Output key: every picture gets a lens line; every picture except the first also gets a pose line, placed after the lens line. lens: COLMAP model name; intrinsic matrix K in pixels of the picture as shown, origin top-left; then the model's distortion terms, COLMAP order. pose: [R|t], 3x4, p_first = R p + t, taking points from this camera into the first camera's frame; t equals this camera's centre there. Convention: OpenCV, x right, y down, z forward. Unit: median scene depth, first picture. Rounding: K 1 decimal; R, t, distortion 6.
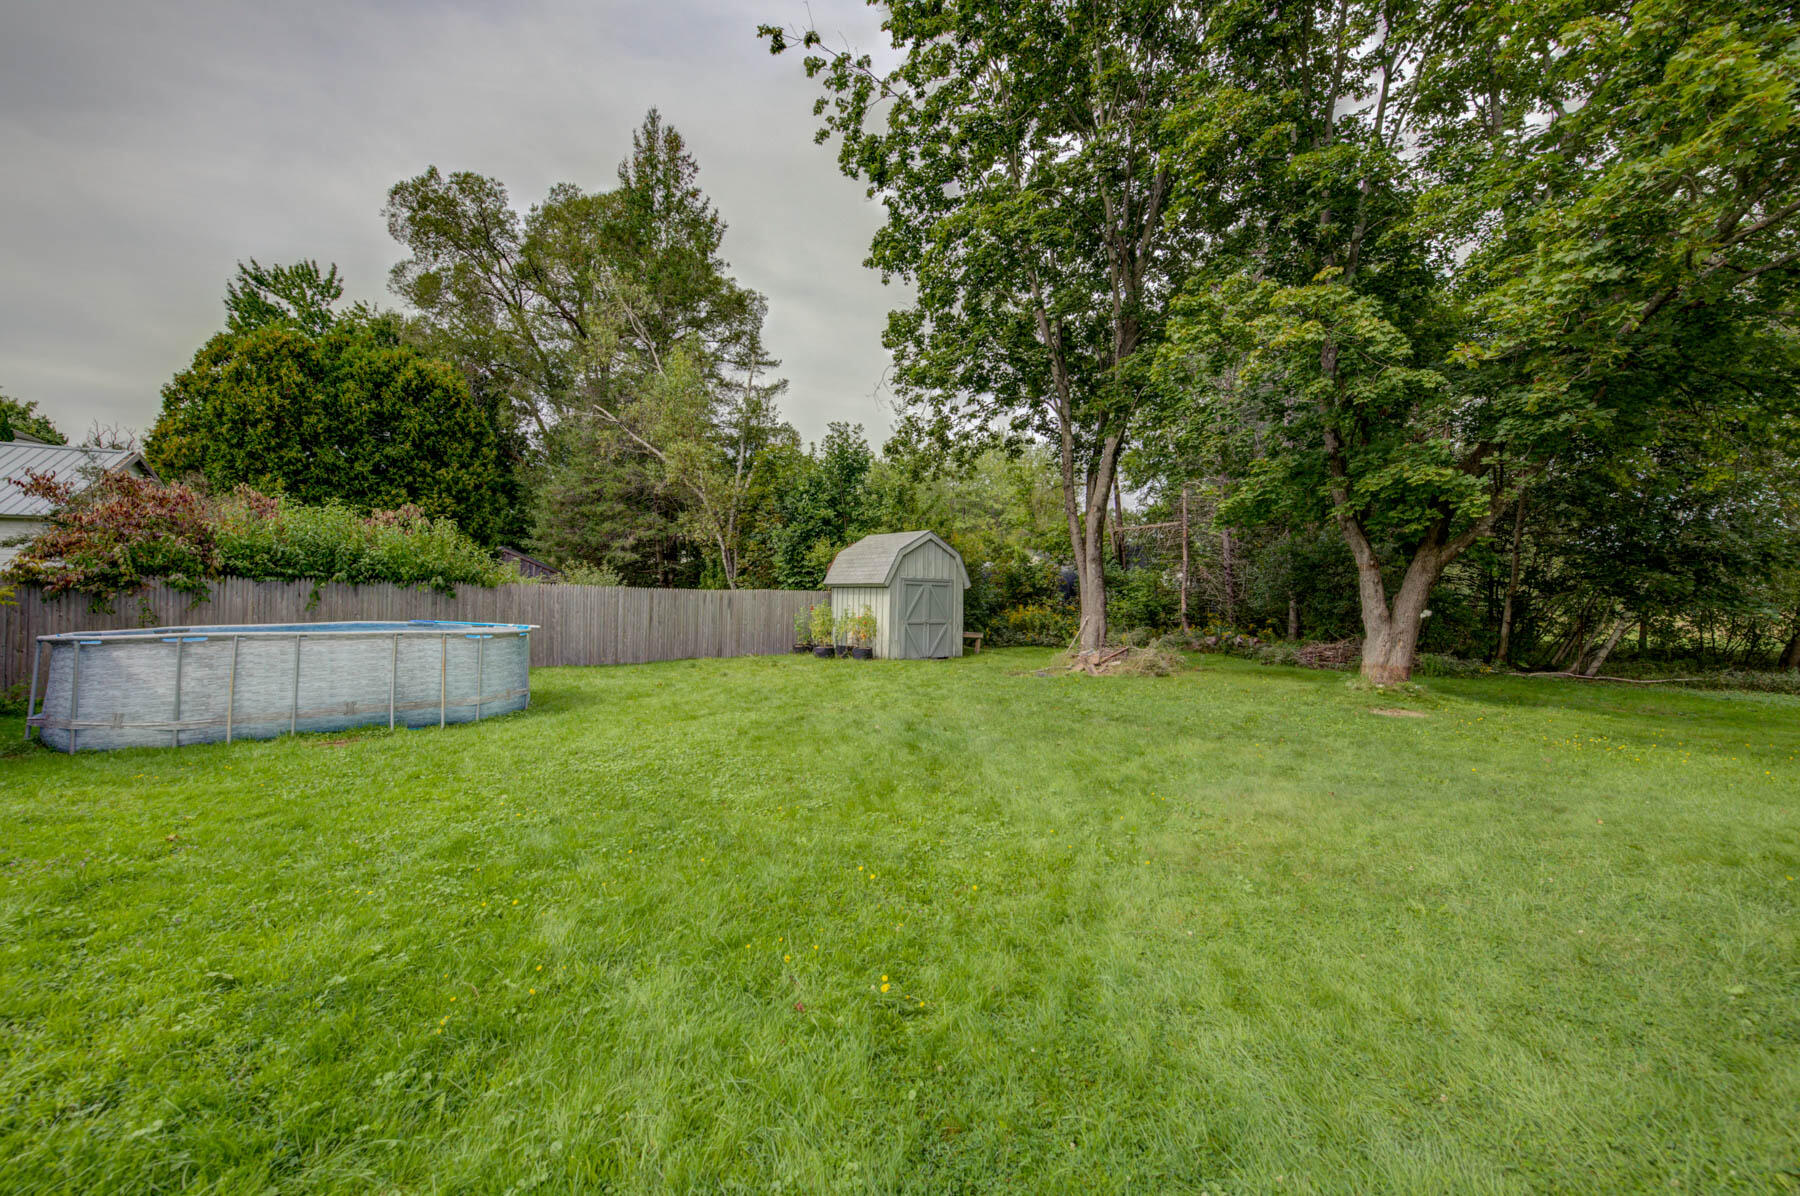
lens RADIAL K [[711.1, 0, 894.3], [0, 711.1, 597.1], [0, 0, 1]] dist [-0.000122, -0.000743]
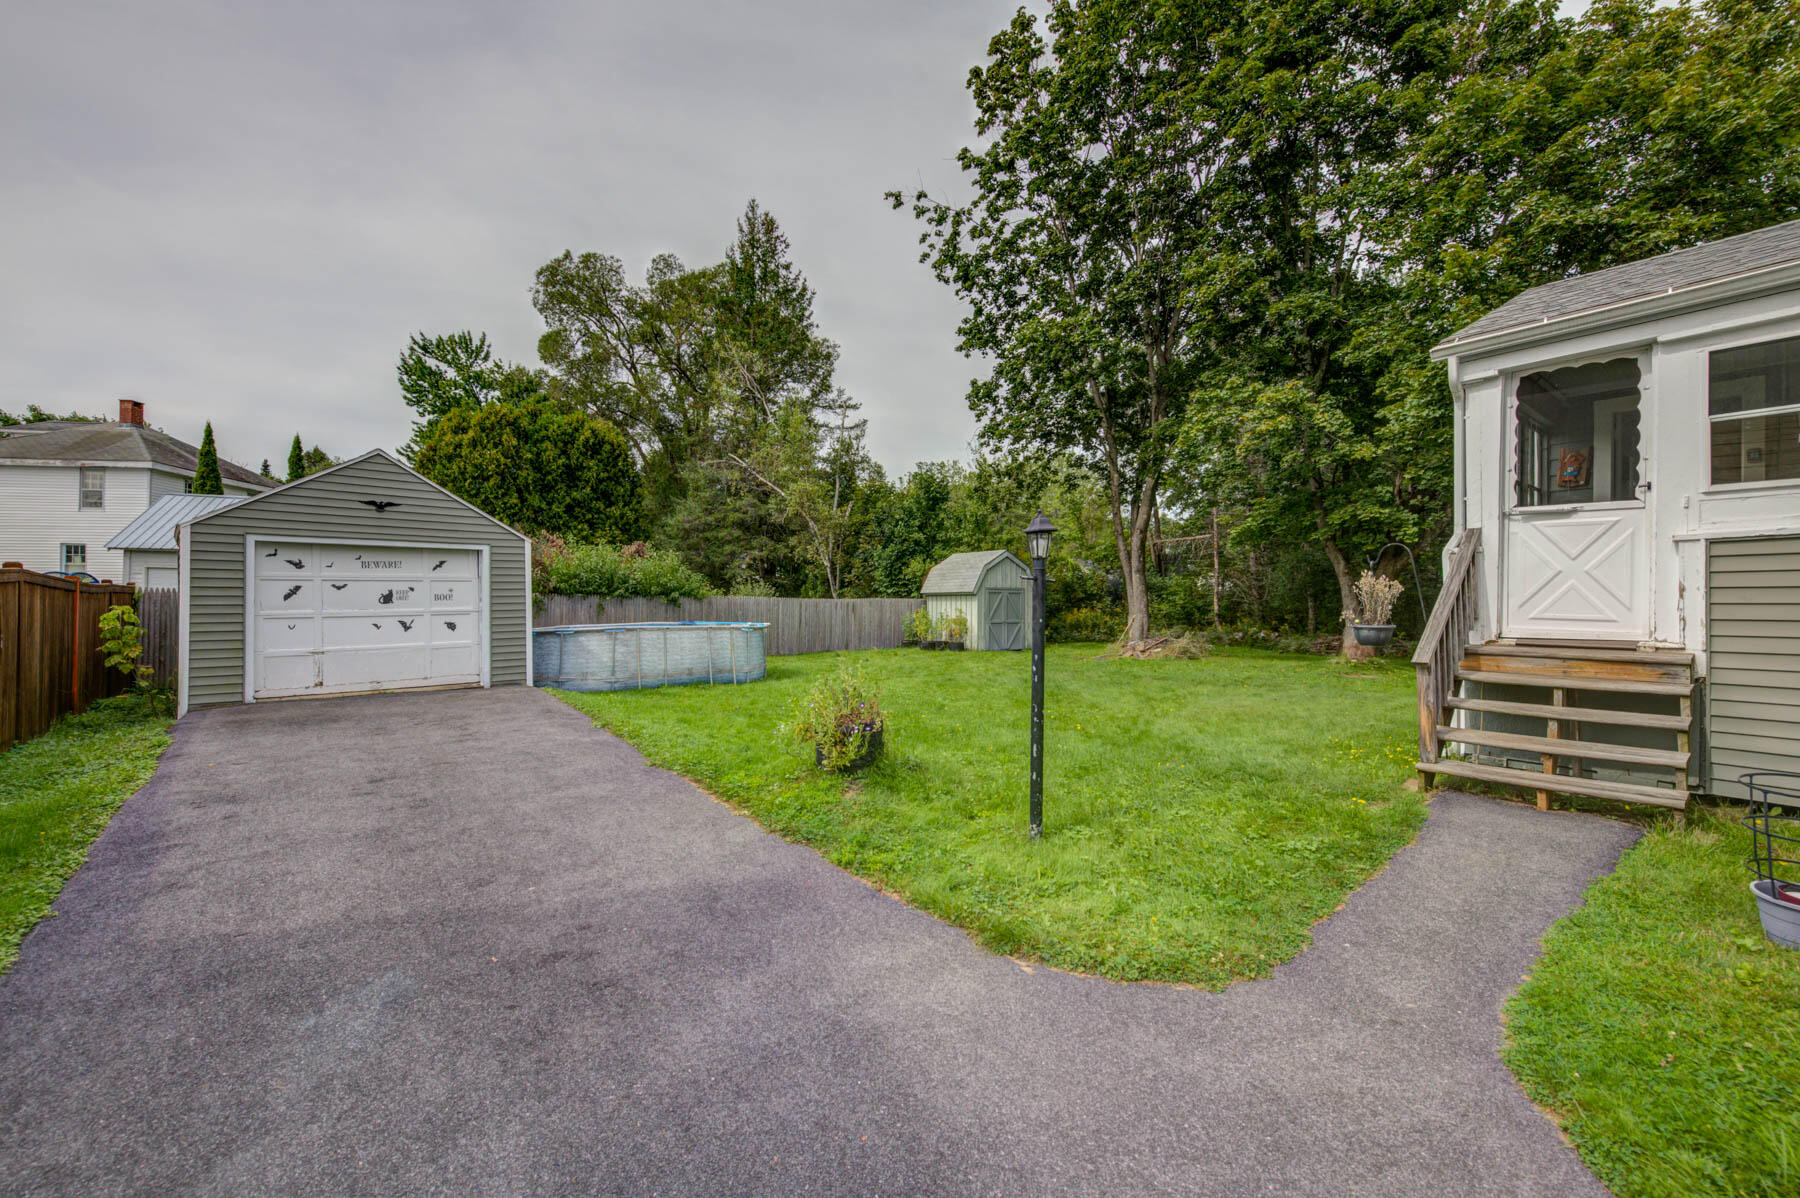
lens RADIAL K [[711.1, 0, 884.6], [0, 711.1, 596.6], [0, 0, 1]] dist [-0.000122, -0.000743]
pose [[0.997933, -0.015684, -0.062327, -0.081931], [0.014880, 0.999800, -0.013350, 0.003664], [0.062524, 0.012395, 0.997966, -0.261124]]
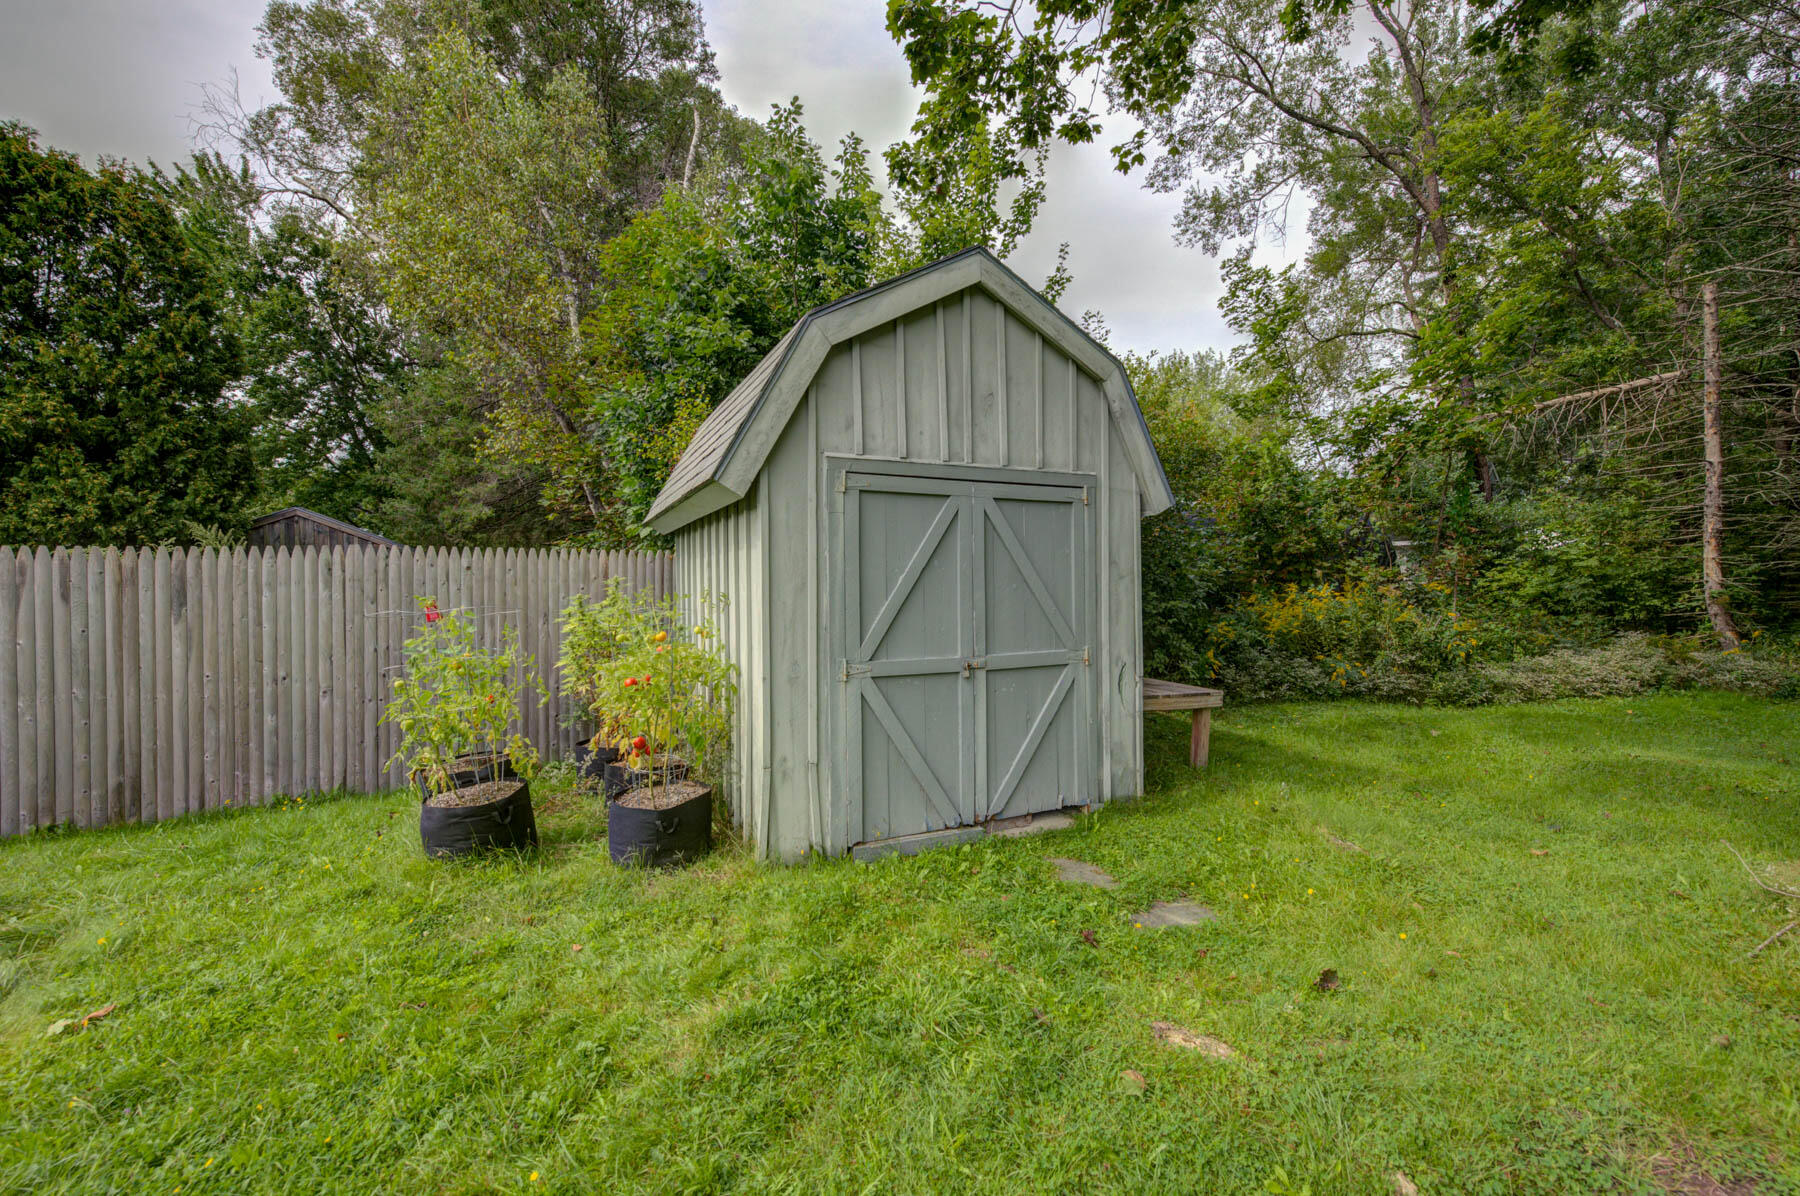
lens RADIAL K [[711.1, 0, 905.9], [0, 711.1, 588.8], [0, 0, 1]] dist [-0.000122, -0.000743]
pose [[0.978624, -0.025389, -0.204085, 0.065092], [0.026066, 0.999660, 0.000631, 0.010530], [0.204000, -0.005938, 0.978953, 0.712747]]
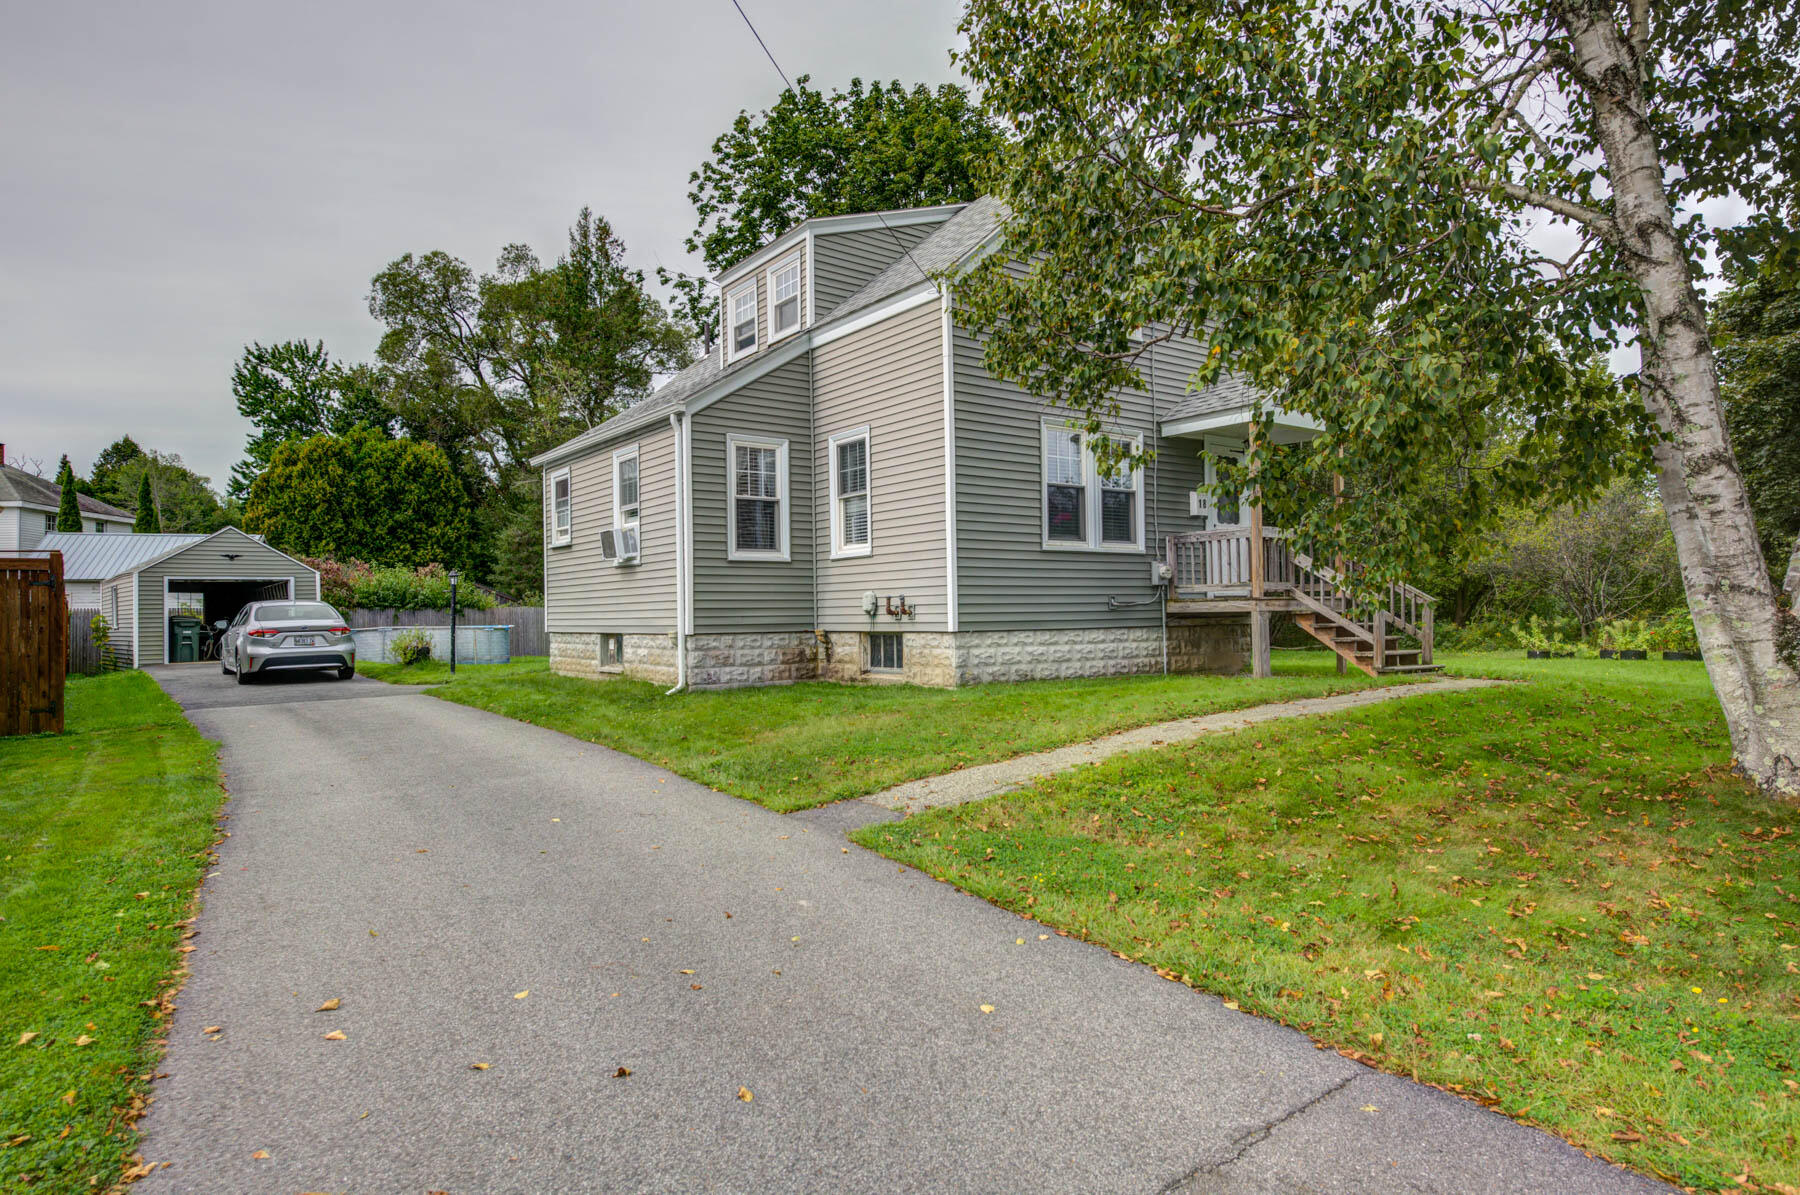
lens RADIAL K [[1012.6, 0, 893.8], [0, 1012.6, 589.3], [0, 0, 1]] dist [-0.014108, -0.000426]
pose [[0.996071, -0.041635, -0.078161, 0.415099], [0.038918, 0.998595, -0.035972, 0.043066], [0.079548, 0.032789, 0.996292, -0.917394]]
